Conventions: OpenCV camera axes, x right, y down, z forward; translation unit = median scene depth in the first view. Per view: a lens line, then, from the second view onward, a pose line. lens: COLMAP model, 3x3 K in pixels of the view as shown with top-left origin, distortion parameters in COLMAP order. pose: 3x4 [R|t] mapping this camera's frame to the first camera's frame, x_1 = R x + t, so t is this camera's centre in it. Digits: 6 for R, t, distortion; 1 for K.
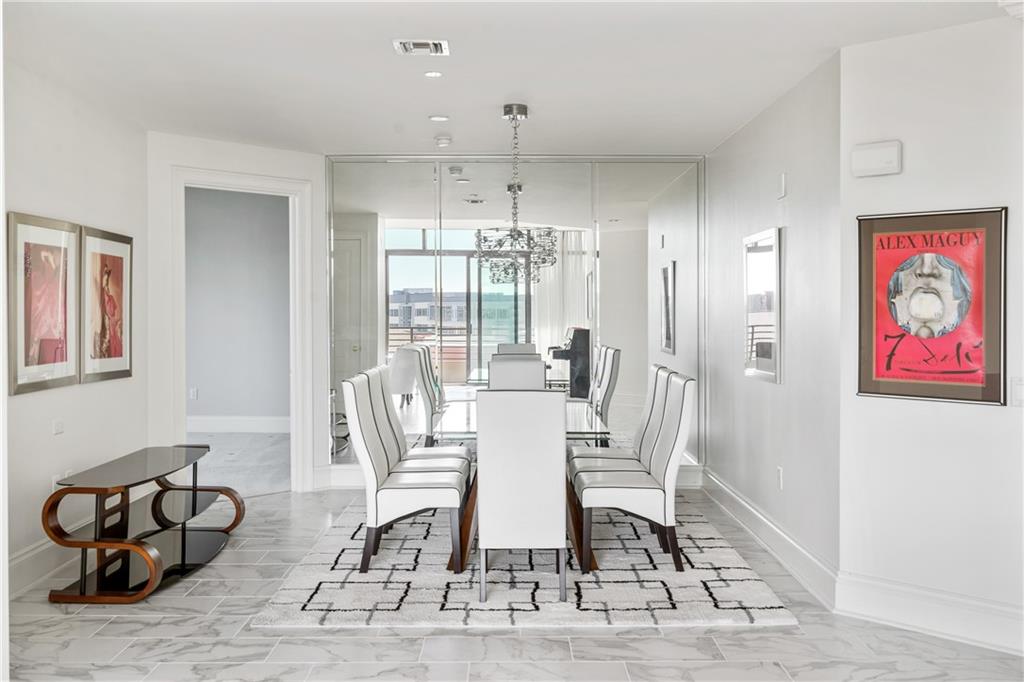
lens RADIAL K [[1022.5, 0, 513.1], [0, 1022.5, 339.2], [0, 0, 1]] dist [-0.014478, 0.000000]
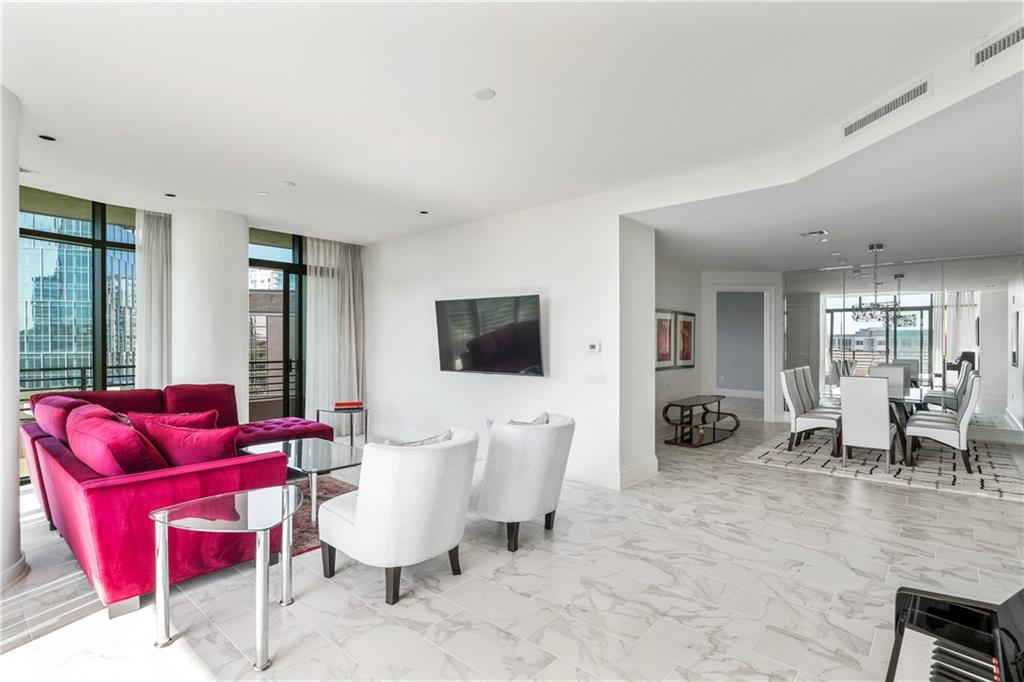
lens RADIAL K [[502.8, 0, 512.3], [0, 502.8, 346.0], [0, 0, 1]] dist [-0.001764, -0.000265]
pose [[0.759045, -0.000217, -0.651038, 0.122203], [-0.013020, 0.999795, -0.015513, 0.007584], [0.650908, 0.020252, 0.758886, -0.310419]]
